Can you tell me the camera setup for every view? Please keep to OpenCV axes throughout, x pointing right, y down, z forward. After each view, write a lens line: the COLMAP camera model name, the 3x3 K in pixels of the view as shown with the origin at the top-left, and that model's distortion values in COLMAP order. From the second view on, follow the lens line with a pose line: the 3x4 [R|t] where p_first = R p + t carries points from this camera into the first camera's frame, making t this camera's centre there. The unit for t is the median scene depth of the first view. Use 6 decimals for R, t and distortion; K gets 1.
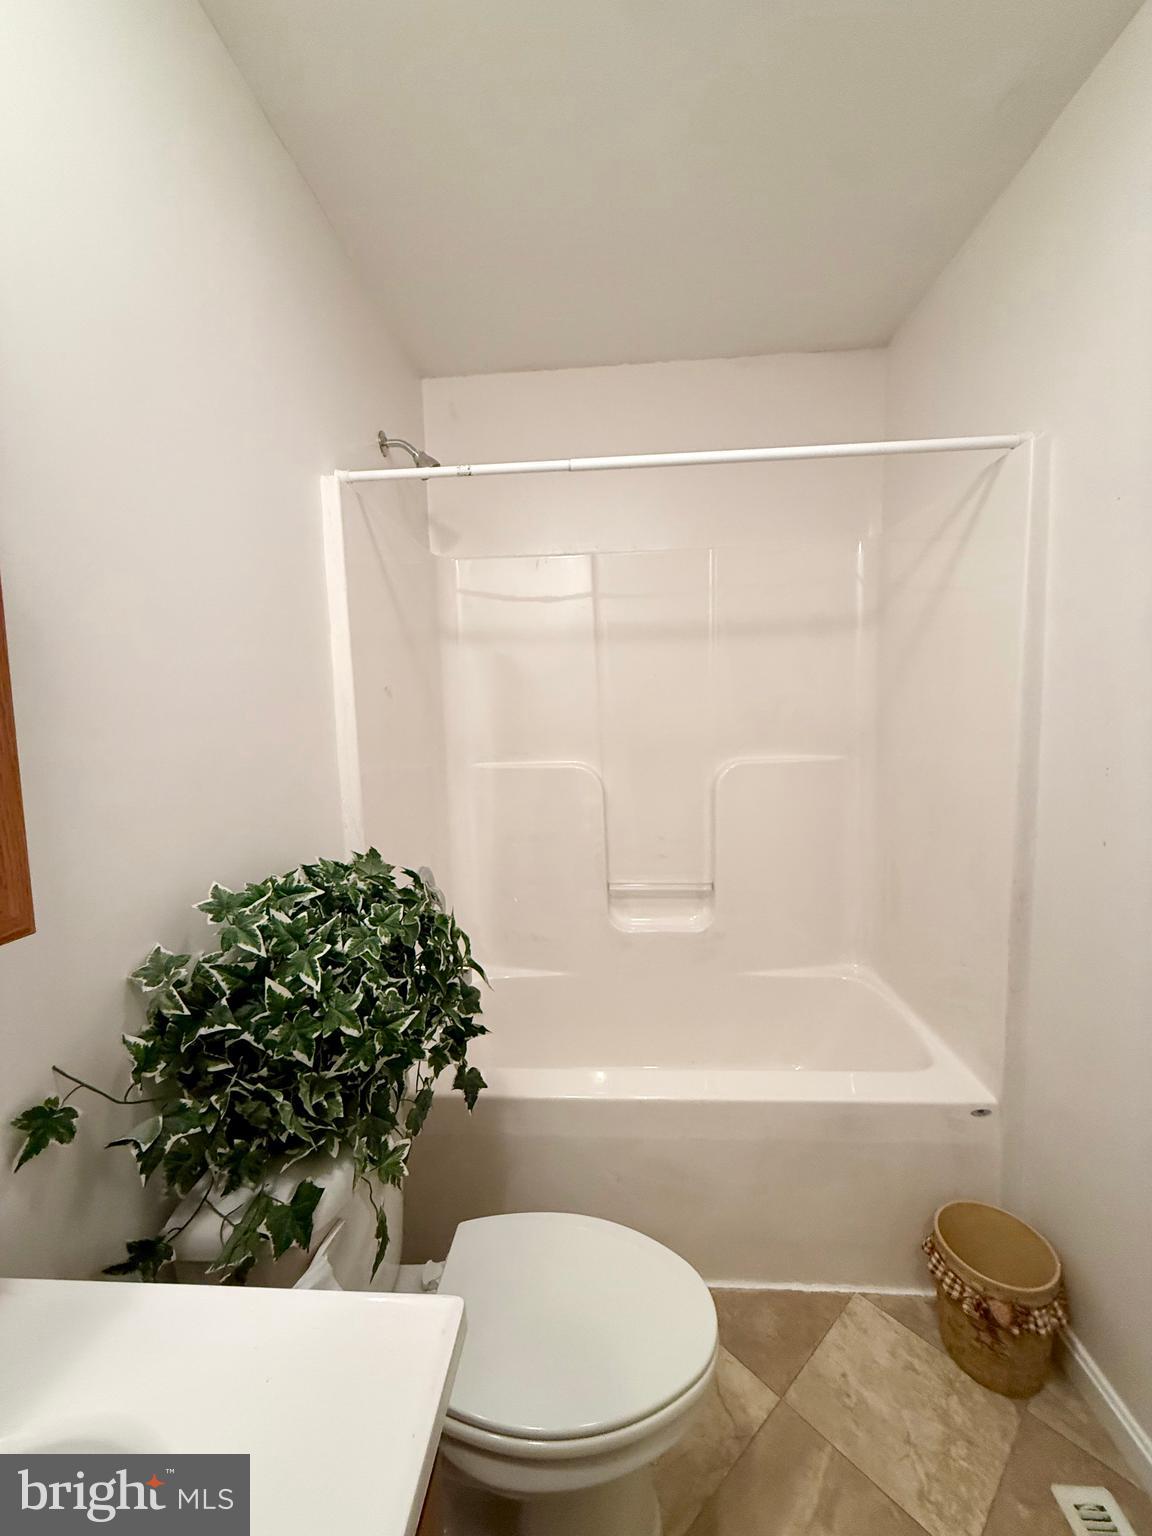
lens RADIAL K [[611.1, 0, 576.4], [0, 611.1, 765.9], [0, 0, 1]] dist [-0.000073, 0.000441]
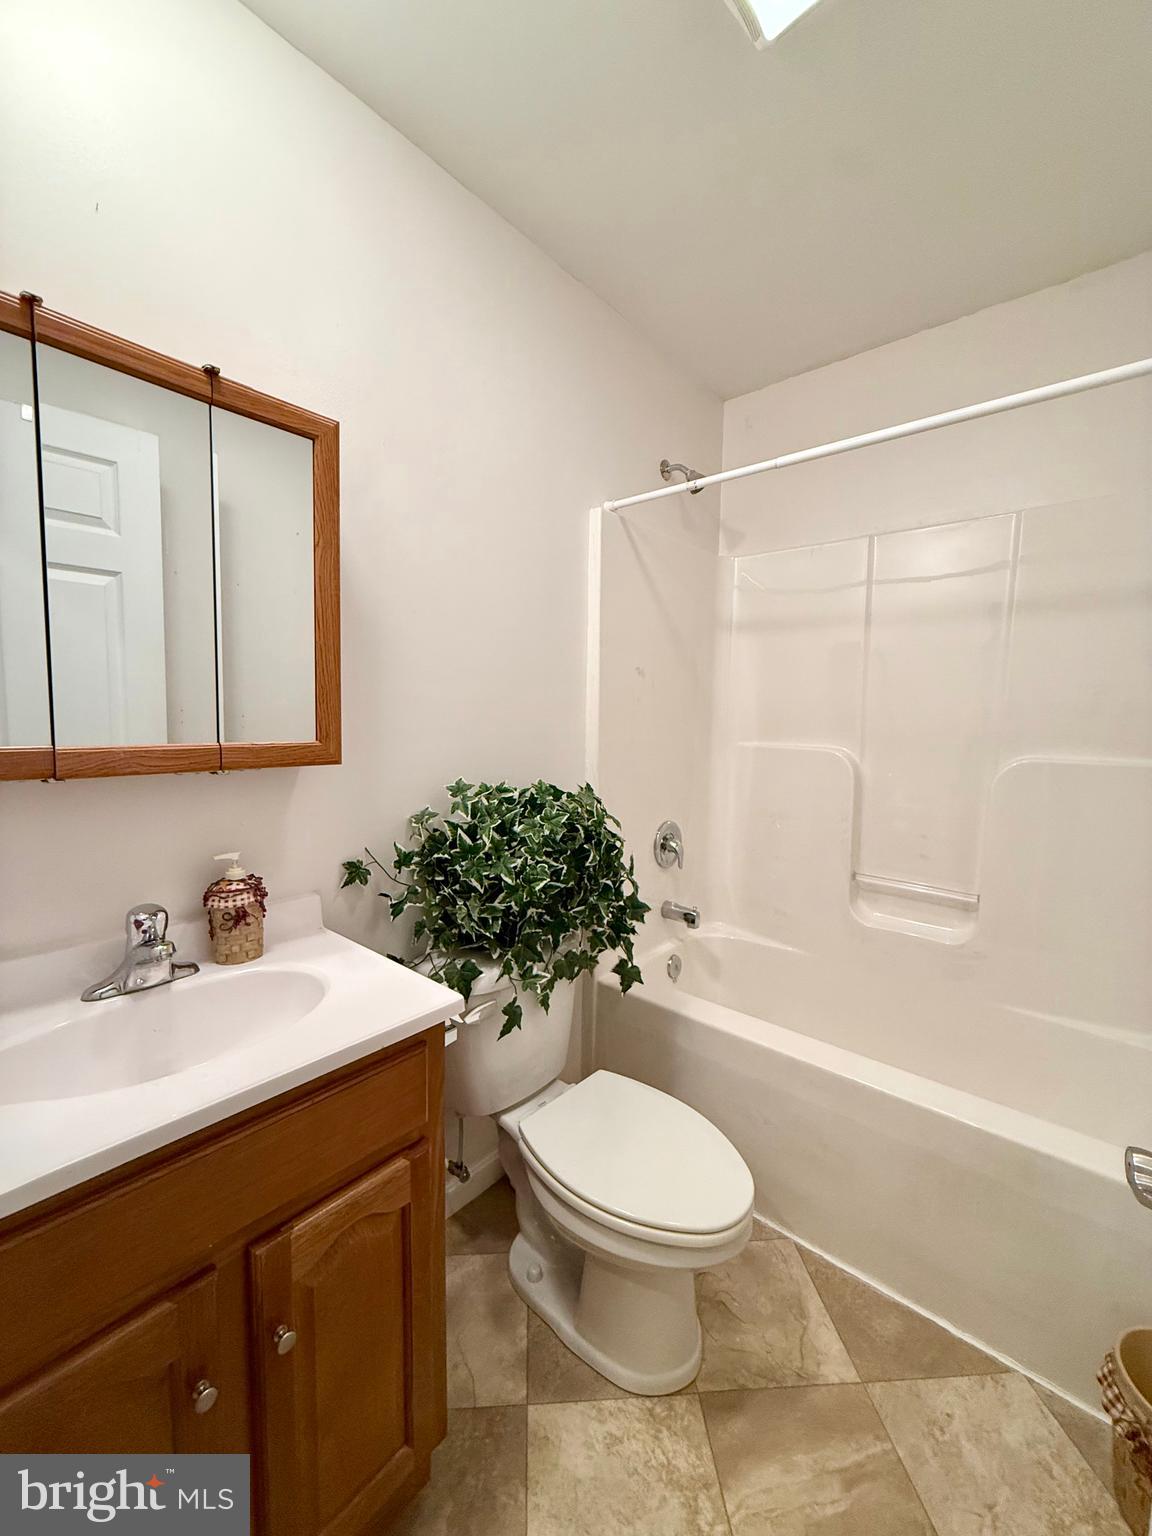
lens RADIAL K [[611.1, 0, 576.4], [0, 611.1, 765.9], [0, 0, 1]] dist [-0.000073, 0.000441]
pose [[0.796043, 0.093101, -0.598036, 0.480328], [-0.094444, 0.995102, 0.029201, 0.064449], [0.597825, 0.033236, 0.800937, -0.099430]]
